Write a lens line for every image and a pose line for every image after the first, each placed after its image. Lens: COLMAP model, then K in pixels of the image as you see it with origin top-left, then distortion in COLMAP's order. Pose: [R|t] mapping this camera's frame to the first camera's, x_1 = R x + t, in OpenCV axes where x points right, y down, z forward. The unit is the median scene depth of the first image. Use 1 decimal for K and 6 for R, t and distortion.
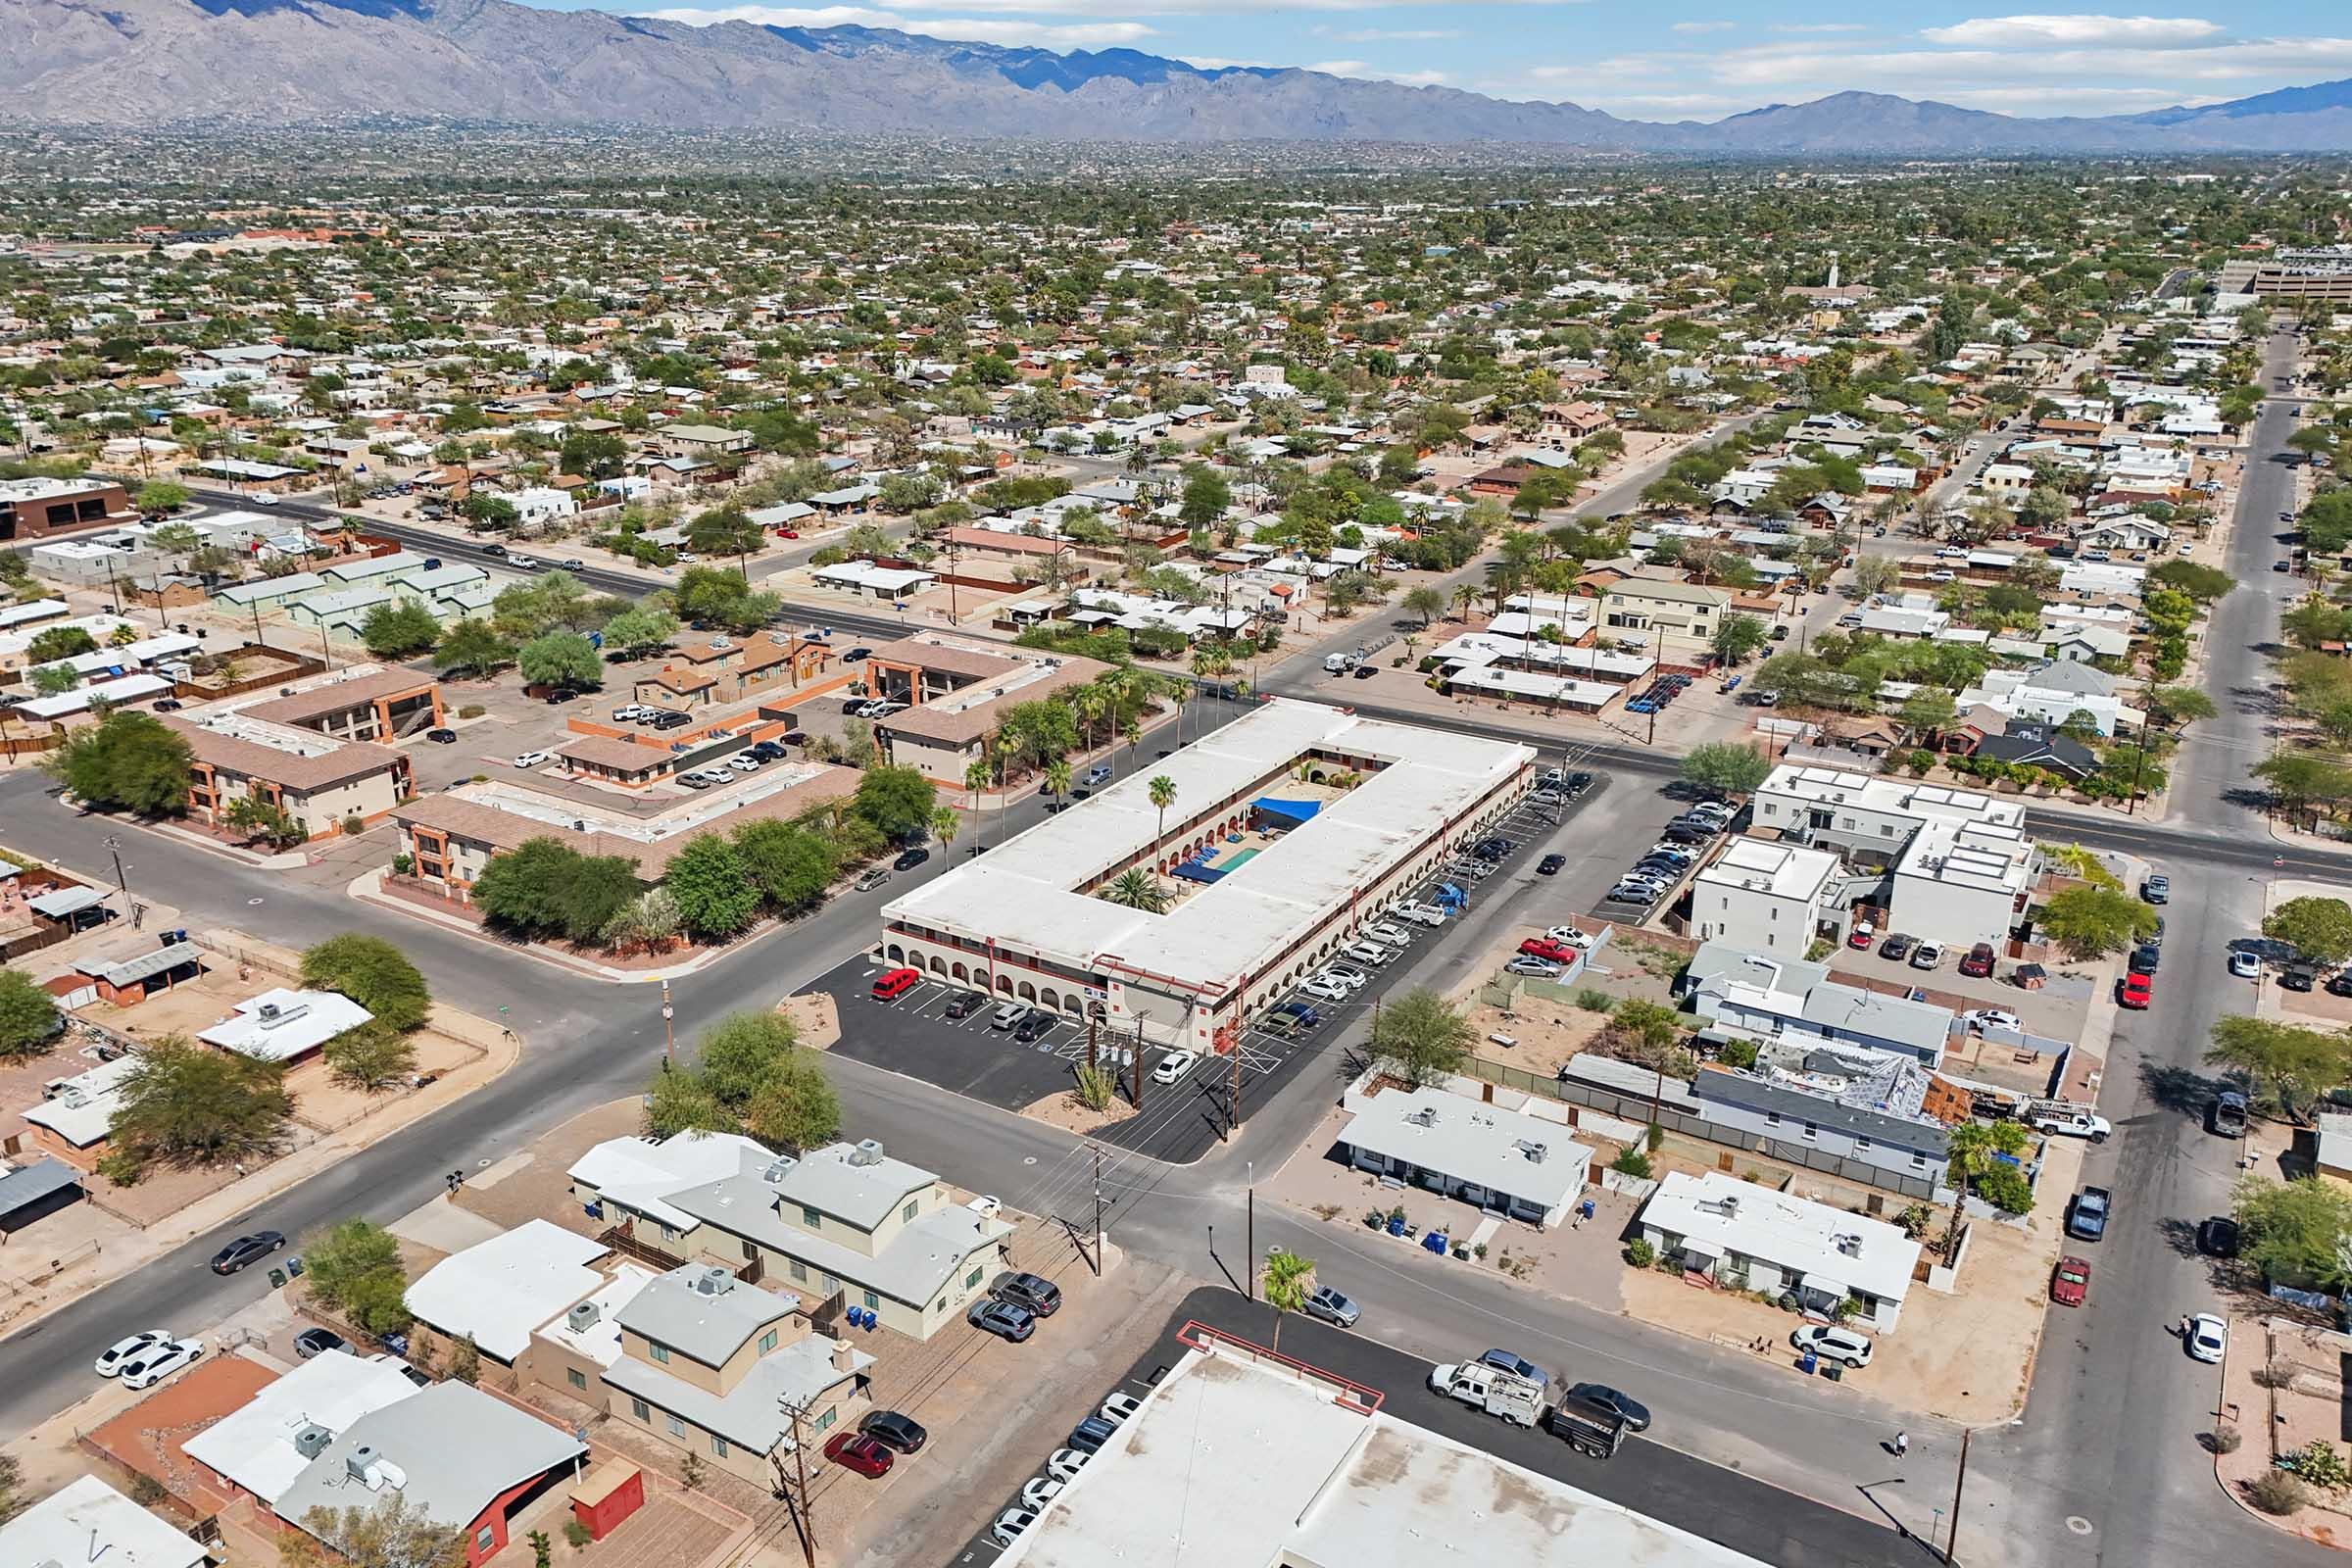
lens RADIAL K [[1743.4, 0, 1176.0], [0, 1743.4, 784.0], [0, 0, 1]] dist [0.067864, -0.074706]
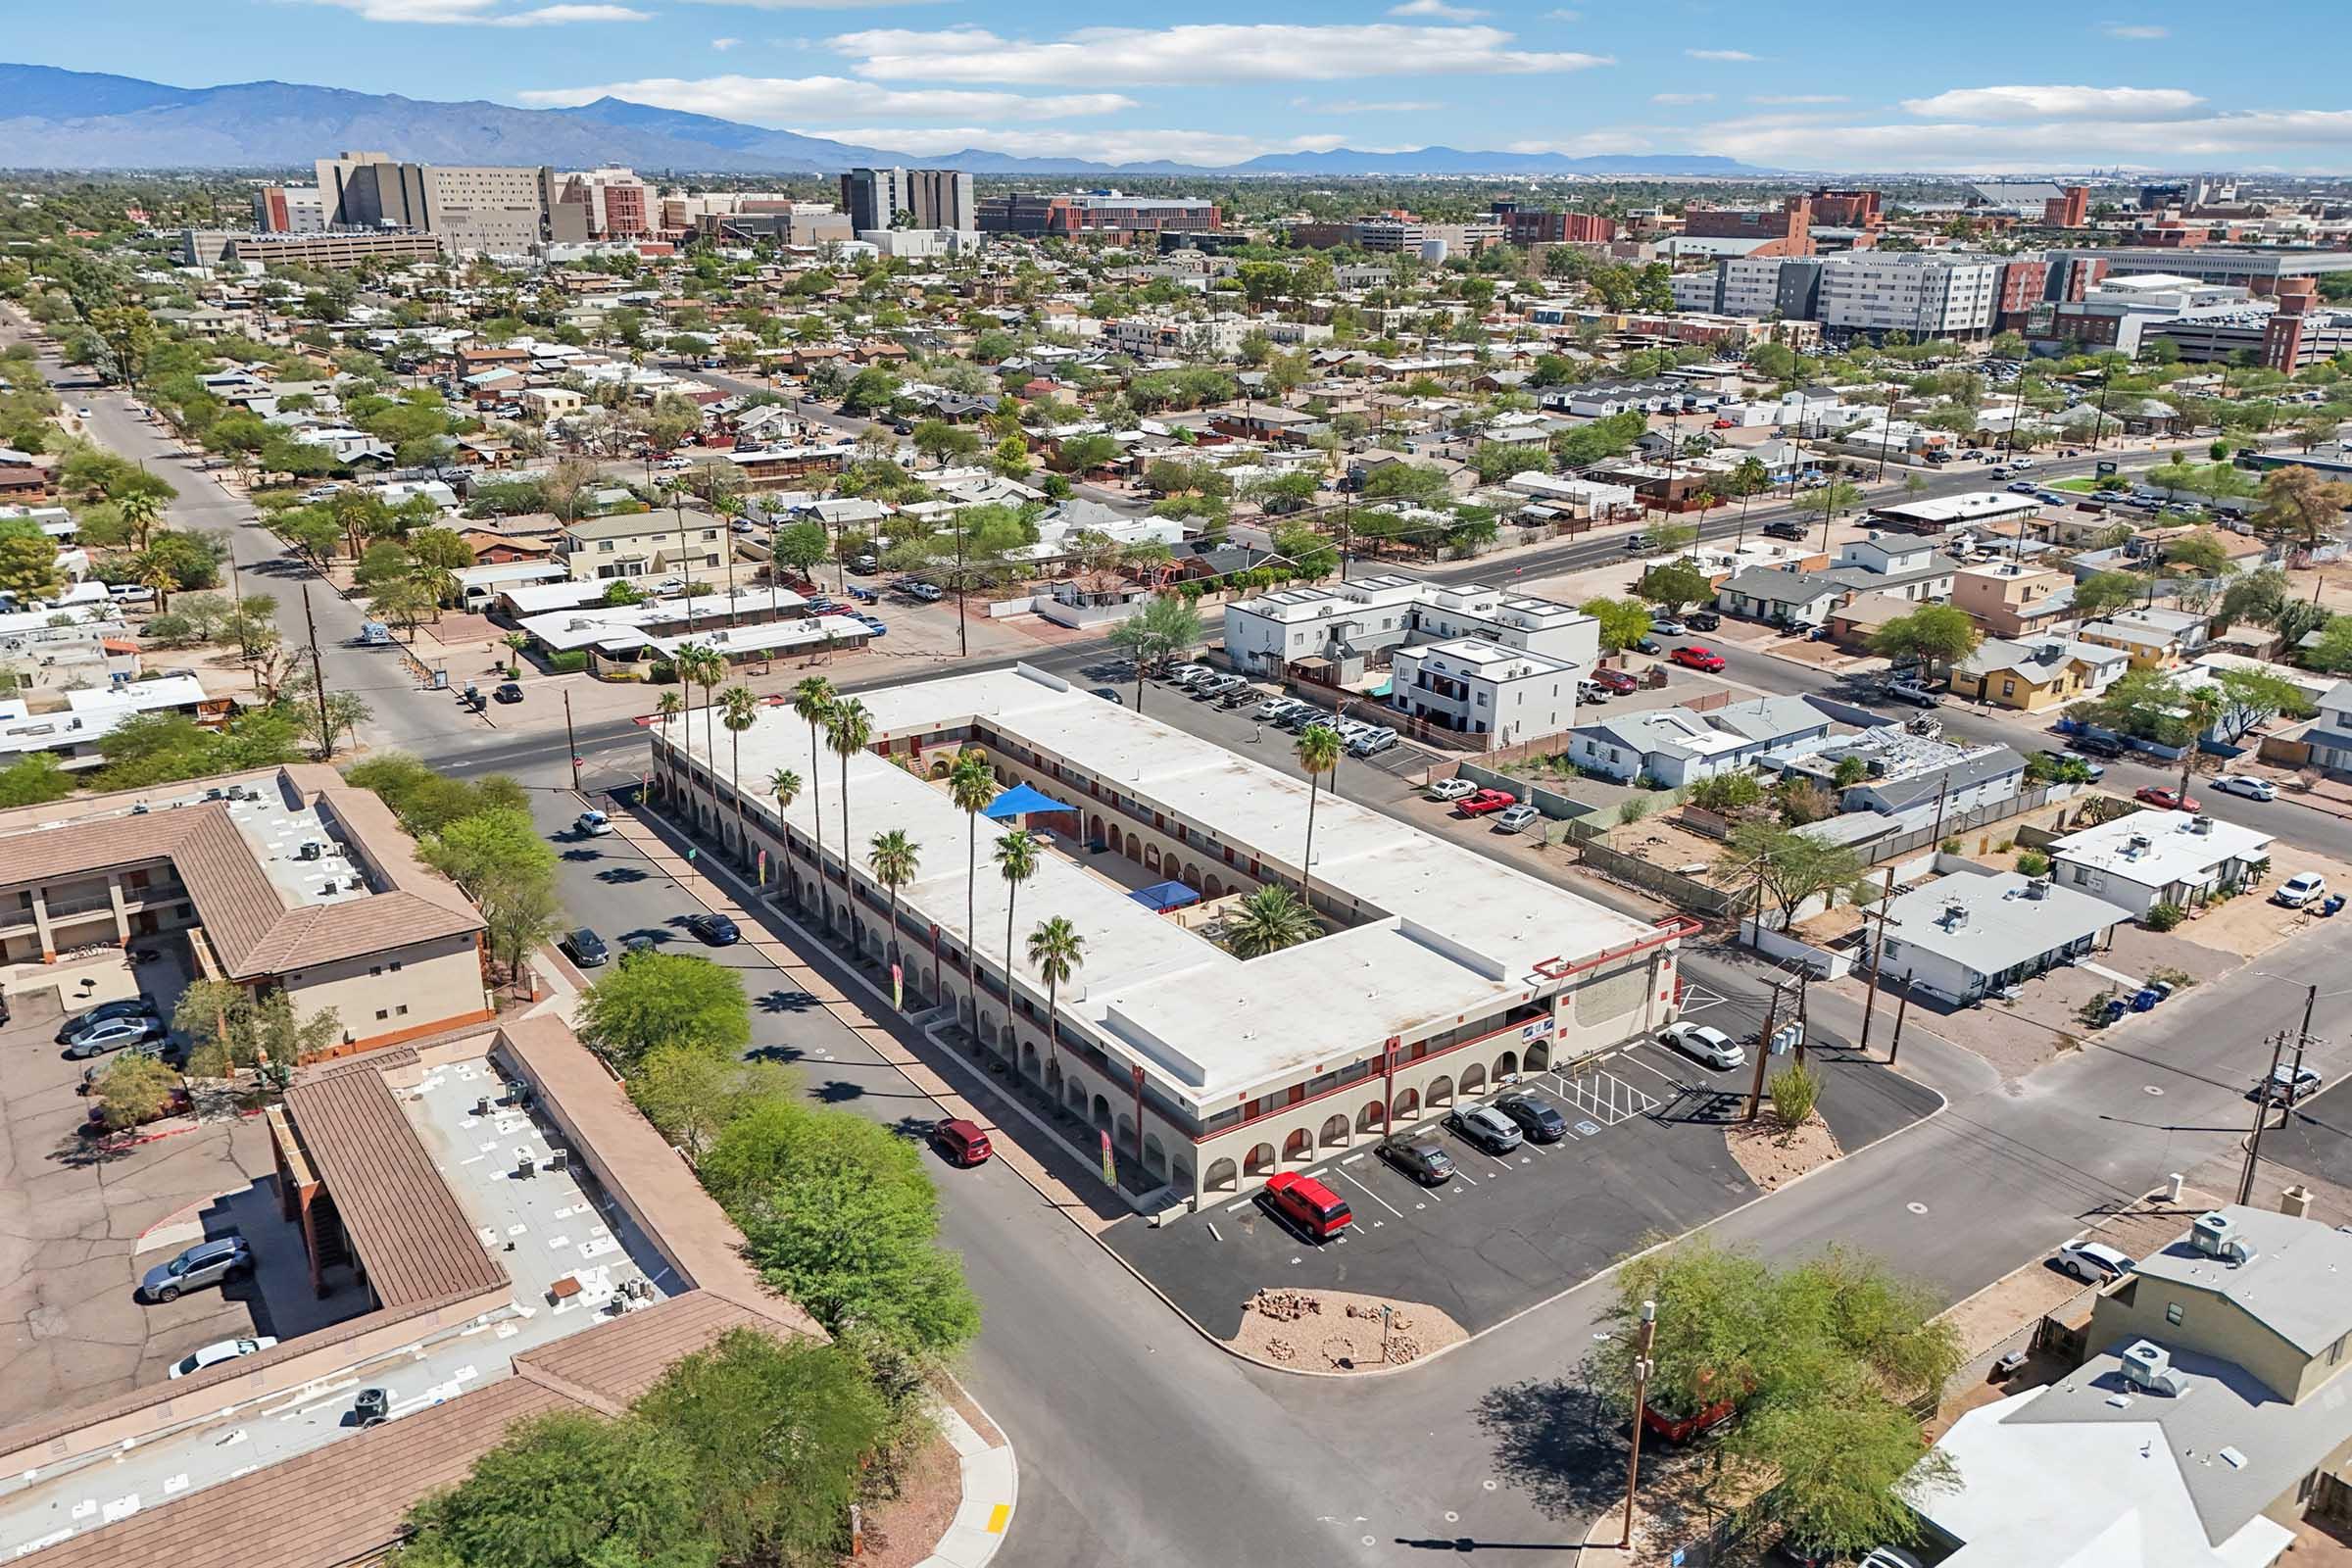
lens RADIAL K [[1752.9, 0, 1176.0], [0, 1752.9, 784.0], [0, 0, 1]] dist [0.039833, -0.027585]
pose [[0.397018, -0.298747, 0.867829, -0.478623], [0.308504, 0.933964, 0.180378, -0.091724], [-0.864408, 0.196115, 0.462965, 0.573770]]
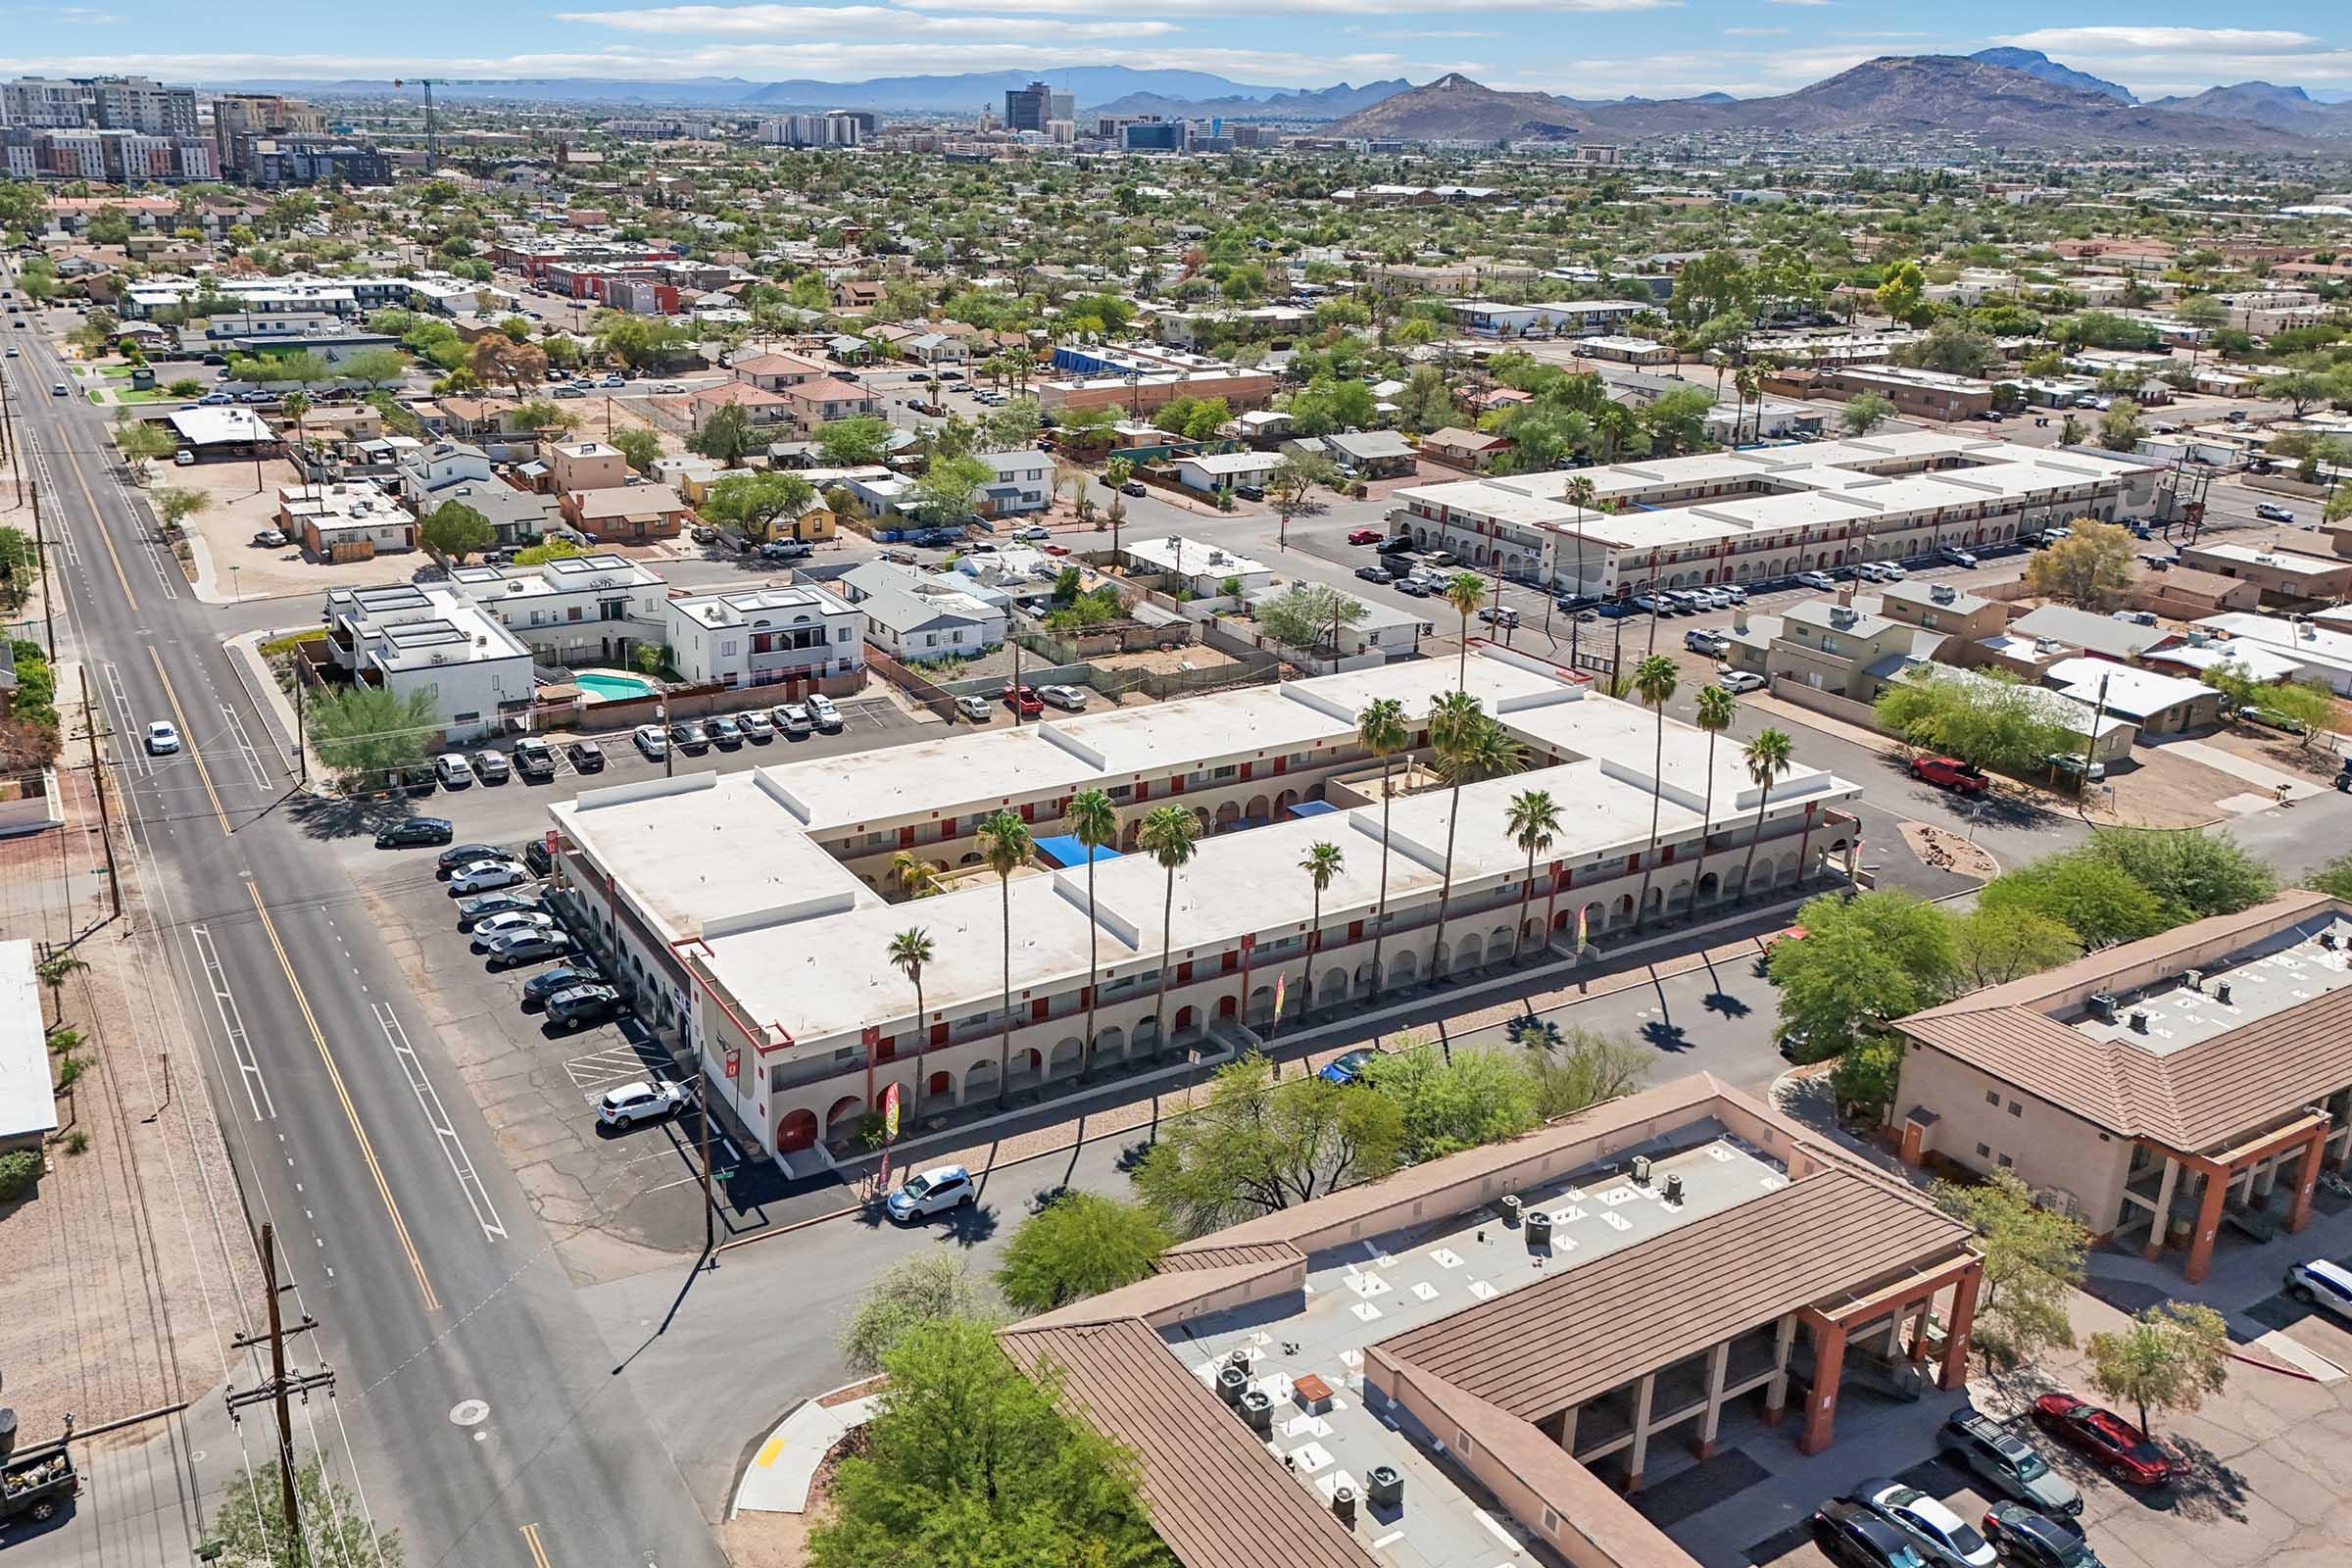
lens RADIAL K [[1820.0, 0, 1028.8], [0, 1820.0, 725.9], [0, 0, 1]] dist [0.041790, -0.026999]
pose [[-0.872259, -0.175882, 0.456322, -0.170917], [0.144839, 0.798319, 0.584558, -0.337769], [-0.467104, 0.575979, -0.670867, 1.278552]]
